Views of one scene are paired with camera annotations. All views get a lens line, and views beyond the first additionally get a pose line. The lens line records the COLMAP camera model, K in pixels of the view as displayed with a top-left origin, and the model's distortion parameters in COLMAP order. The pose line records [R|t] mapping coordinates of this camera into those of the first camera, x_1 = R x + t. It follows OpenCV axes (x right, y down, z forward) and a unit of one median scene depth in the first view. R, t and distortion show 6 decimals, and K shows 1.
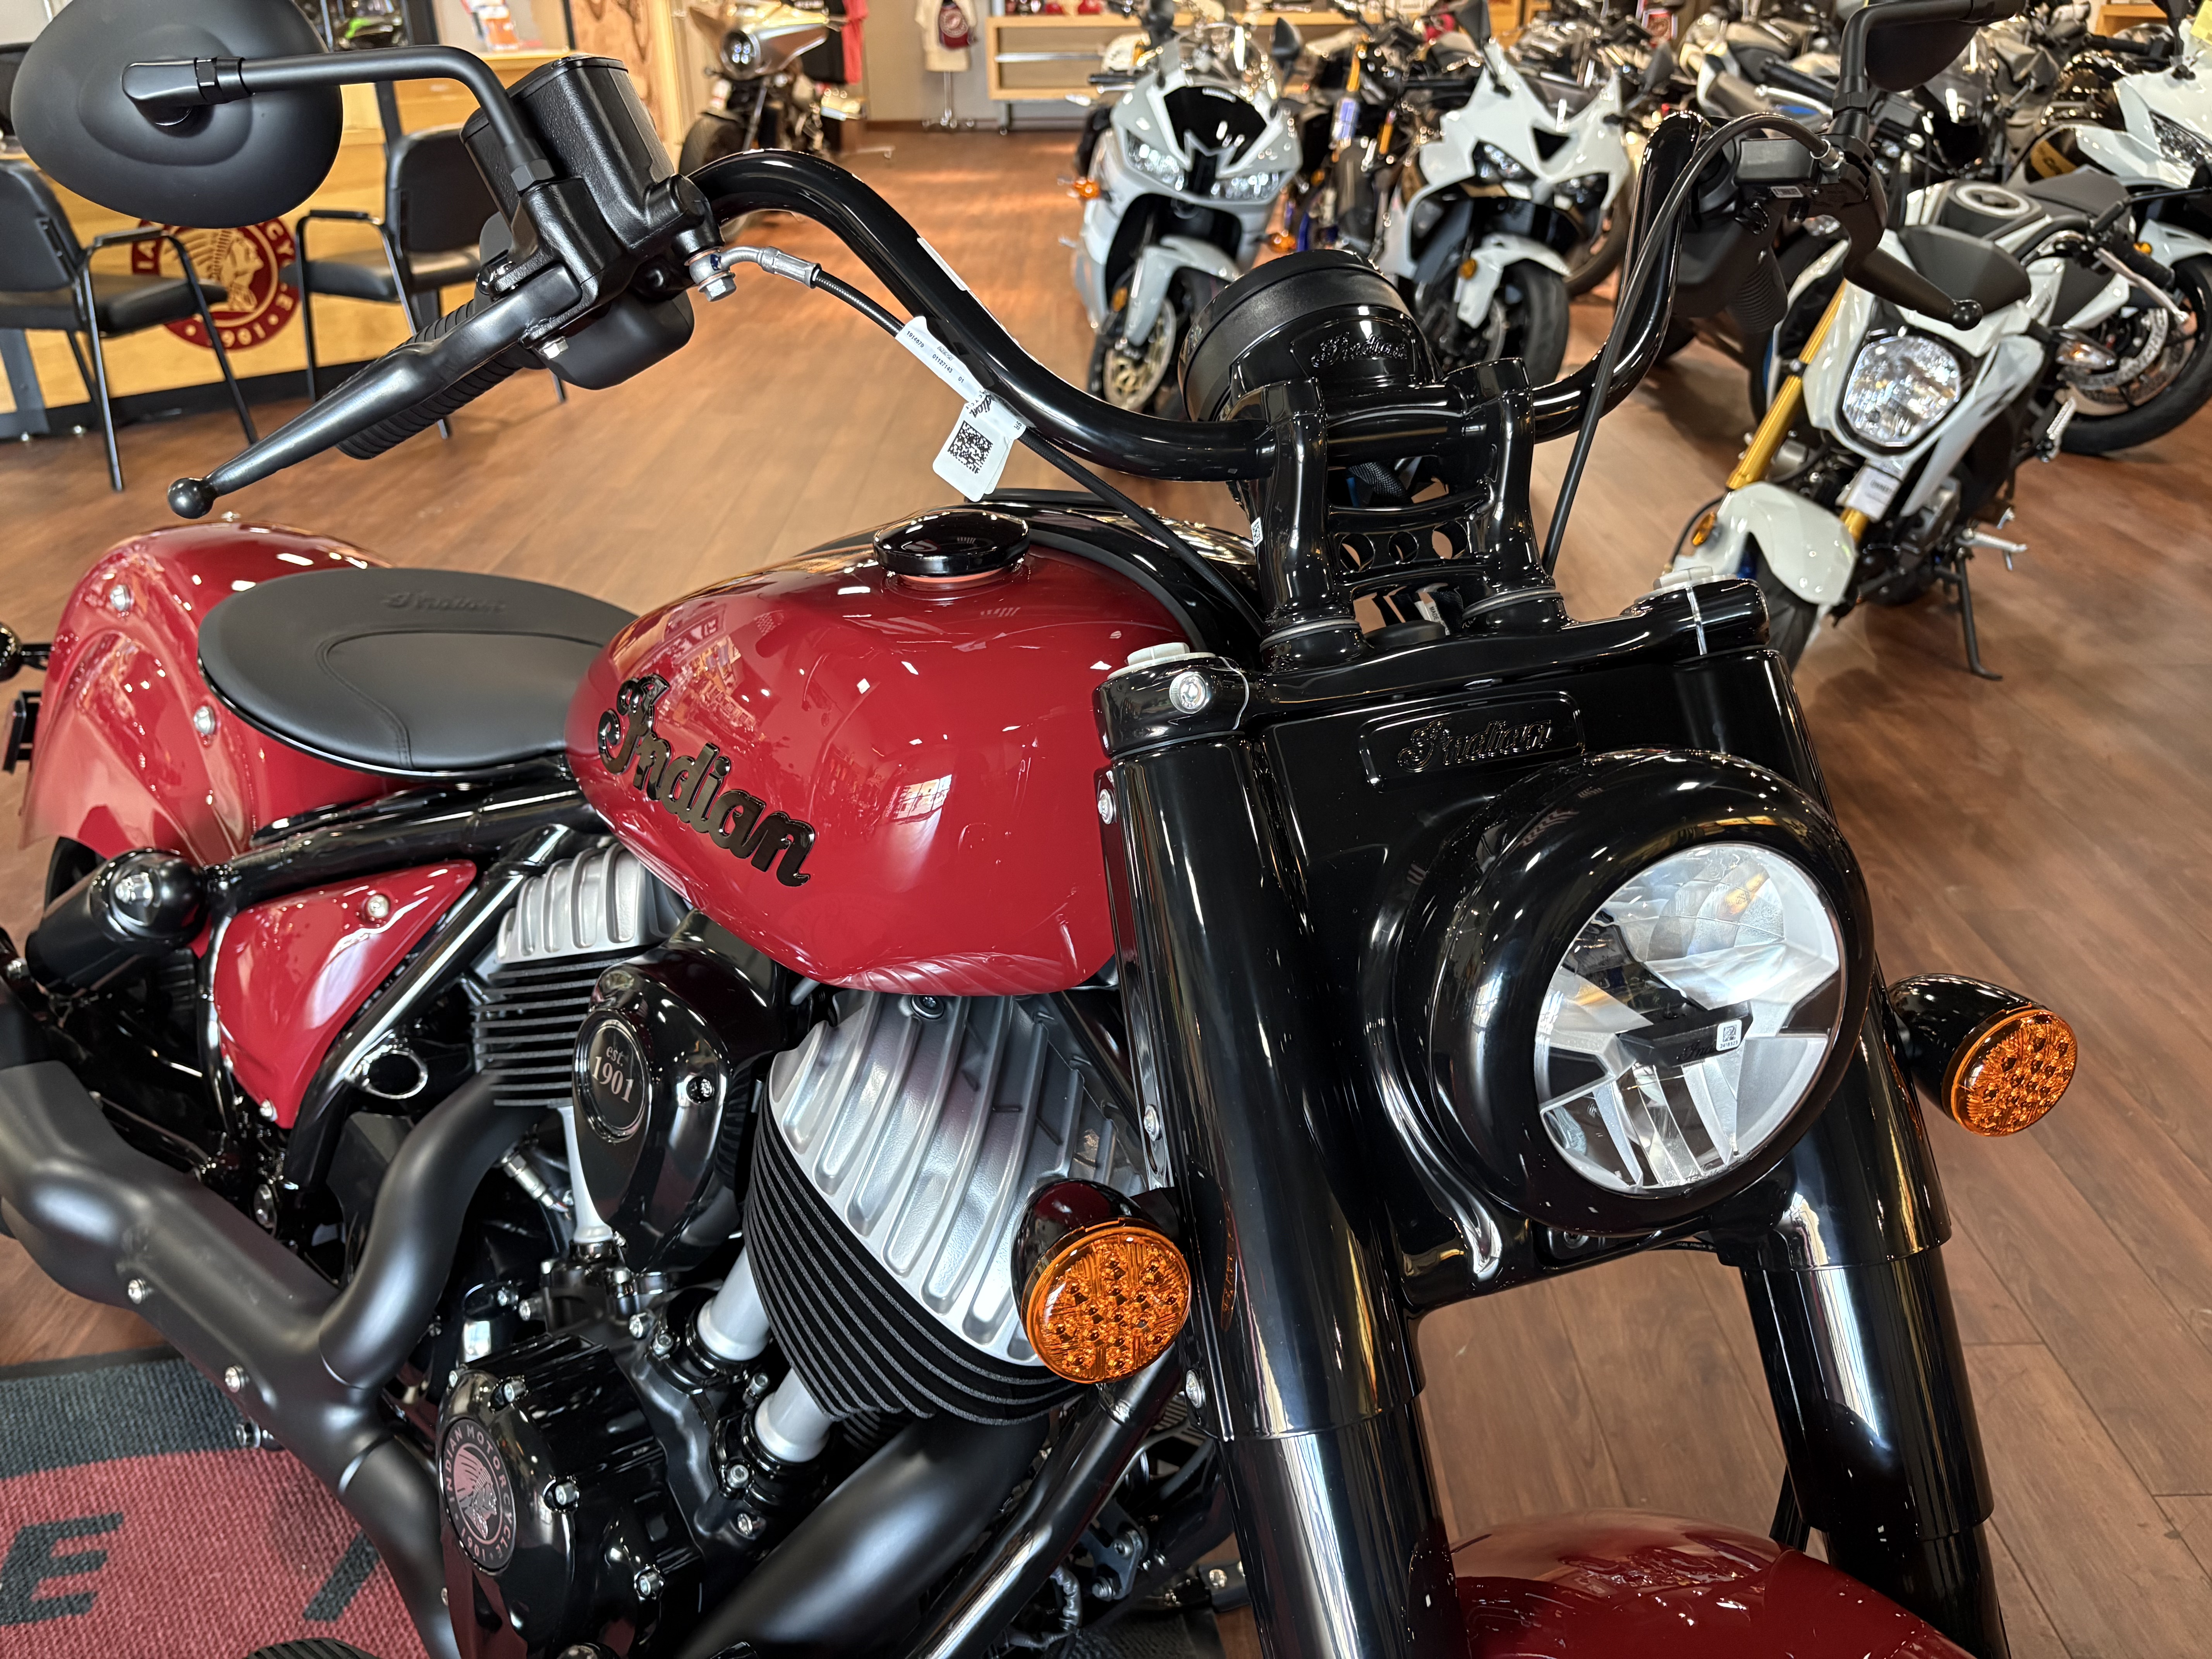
lens RADIAL K [[1643.5, 0, 1163.5], [0, 1643.5, 780.2], [0, 0, 1]] dist [0.066834, -0.085347]
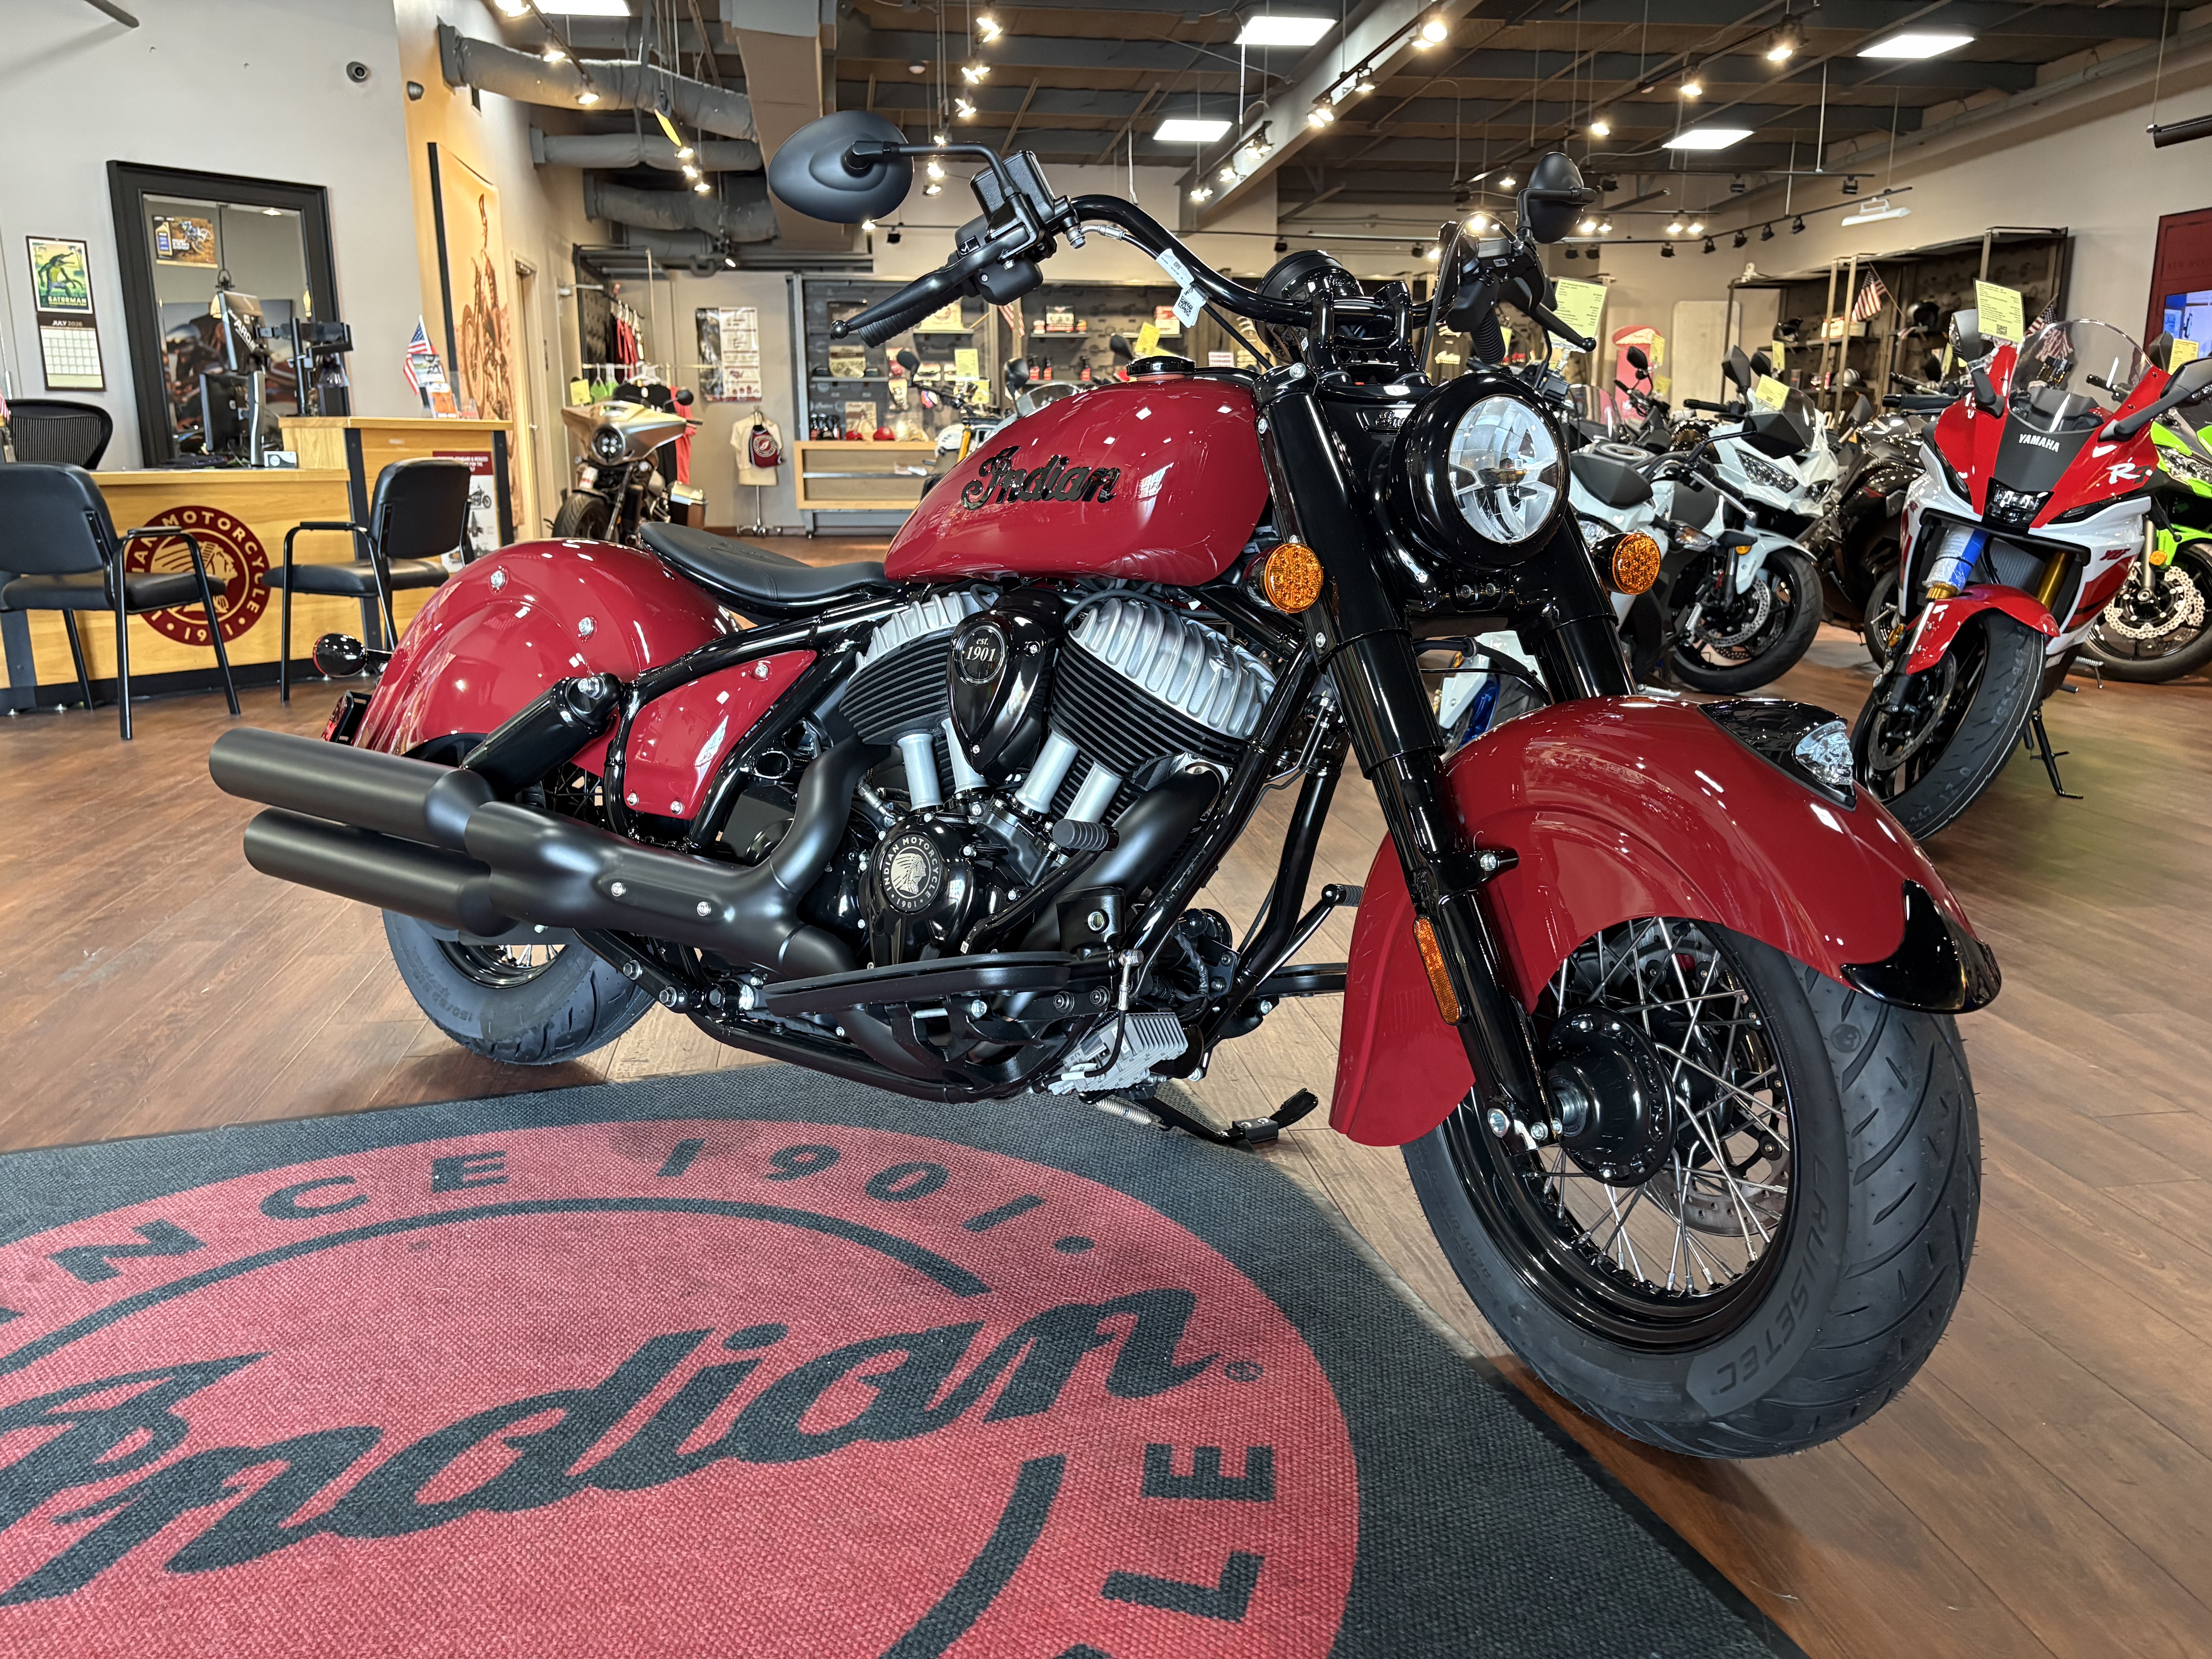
lens RADIAL K [[1643.5, 0, 1154.6], [0, 1643.5, 818.1], [0, 0, 1]] dist [0.066834, -0.085347]
pose [[0.989189, -0.028576, 0.143837, -0.078103], [0.060873, 0.972349, -0.225457, 0.155416], [-0.133418, 0.231775, 0.963577, -0.165336]]
